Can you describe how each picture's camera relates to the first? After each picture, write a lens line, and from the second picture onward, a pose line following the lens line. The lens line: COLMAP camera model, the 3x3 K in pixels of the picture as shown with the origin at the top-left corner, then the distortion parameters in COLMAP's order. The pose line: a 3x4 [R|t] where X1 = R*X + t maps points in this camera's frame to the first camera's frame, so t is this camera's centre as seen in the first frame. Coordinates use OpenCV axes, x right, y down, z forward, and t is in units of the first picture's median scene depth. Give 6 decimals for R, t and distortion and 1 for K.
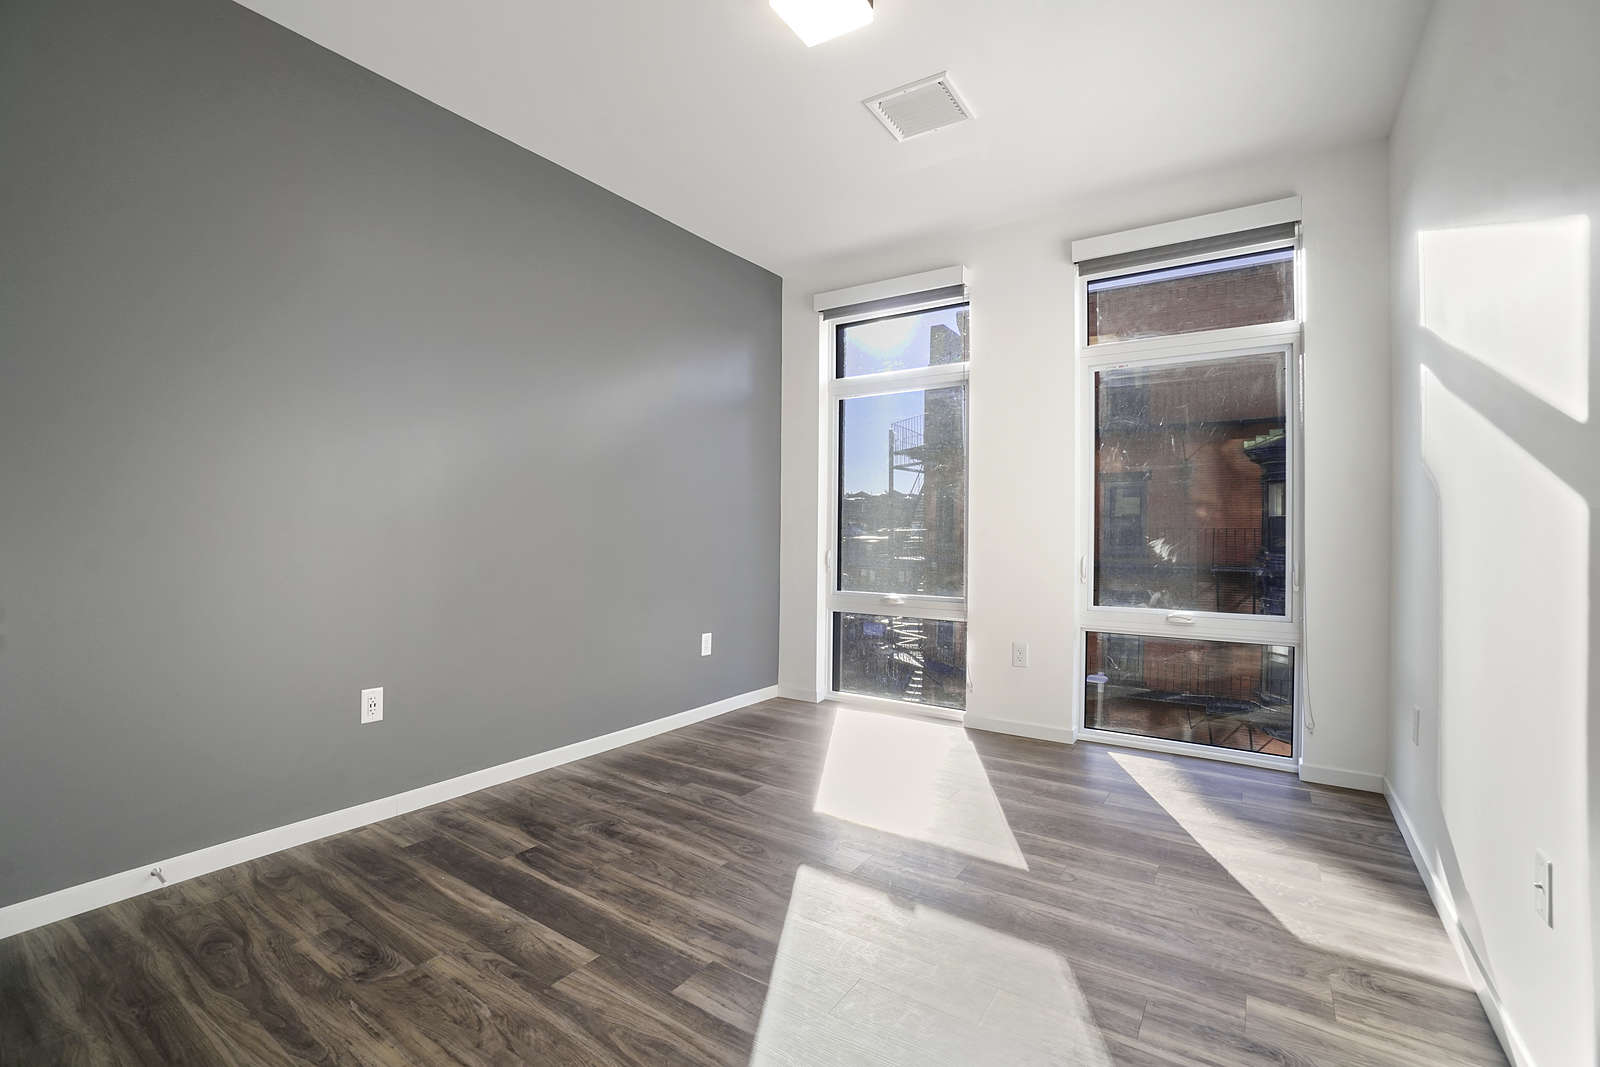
lens RADIAL K [[700.9, 0, 802.4], [0, 700.9, 532.4], [0, 0, 1]] dist [-0.000046, -0.000057]
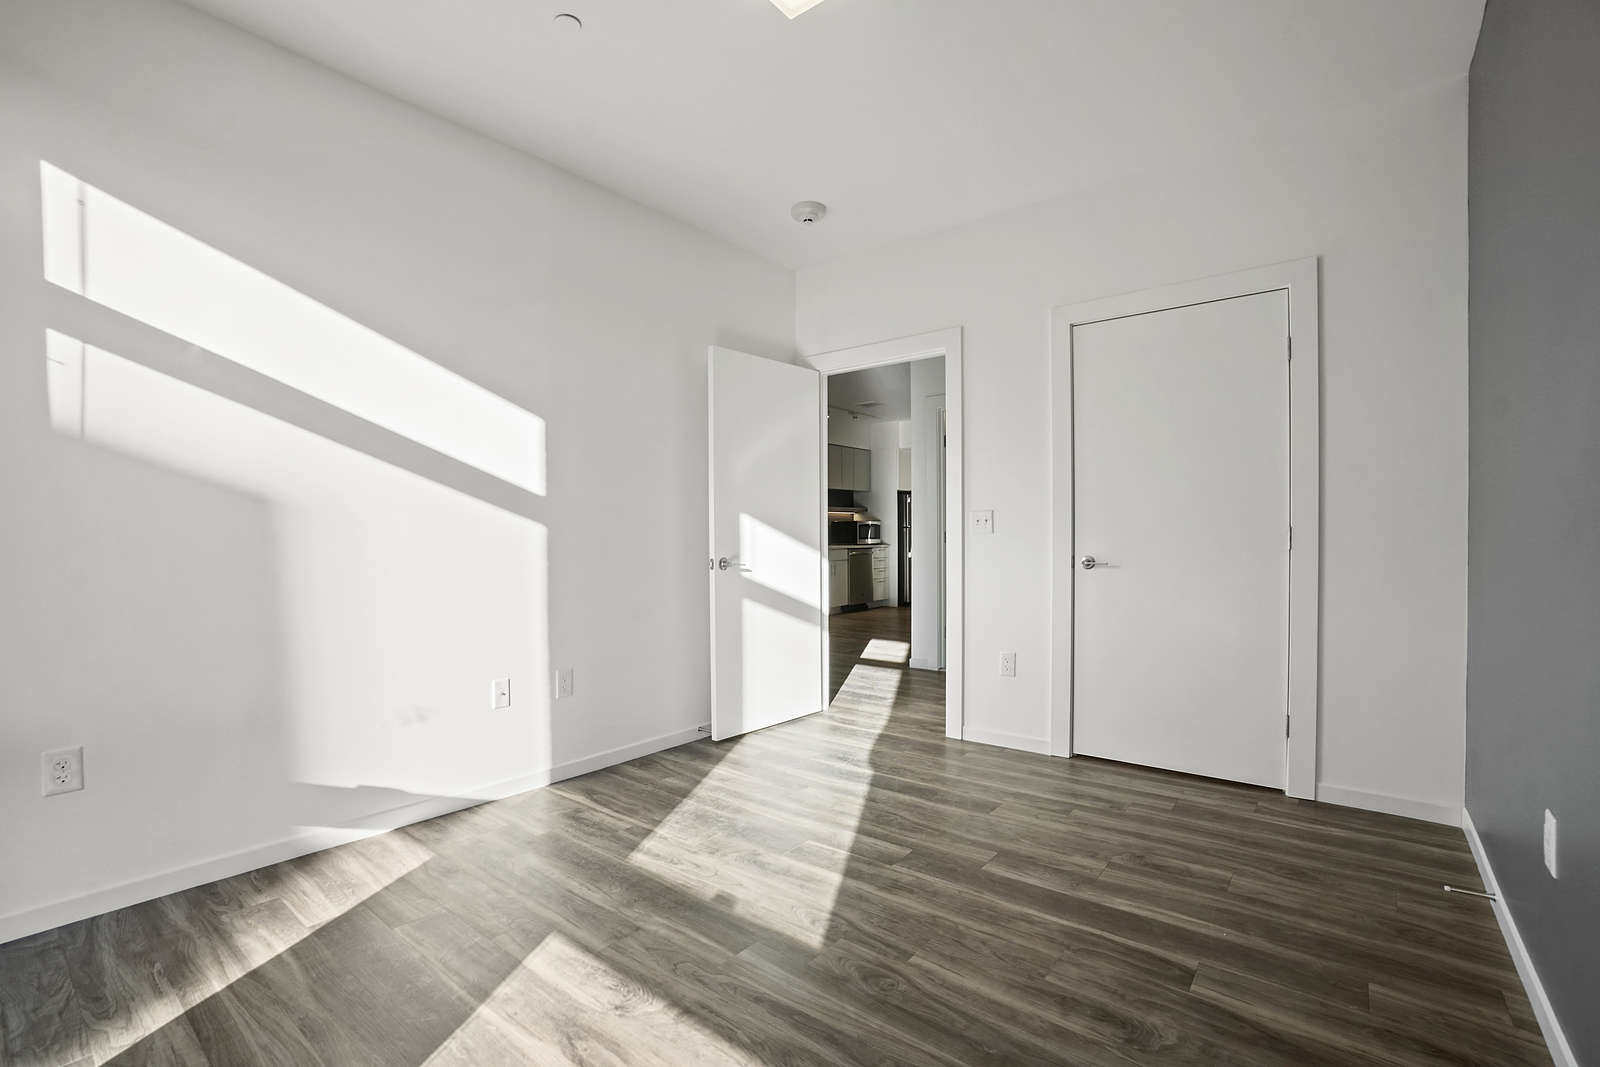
lens RADIAL K [[700.9, 0, 803.7], [0, 700.9, 536.9], [0, 0, 1]] dist [-0.000046, -0.000057]
pose [[-0.996892, -0.006124, 0.078539, -0.056213], [-0.006127, 0.999981, 0.000205, -0.002718], [-0.078539, -0.000277, -0.996911, 2.065544]]
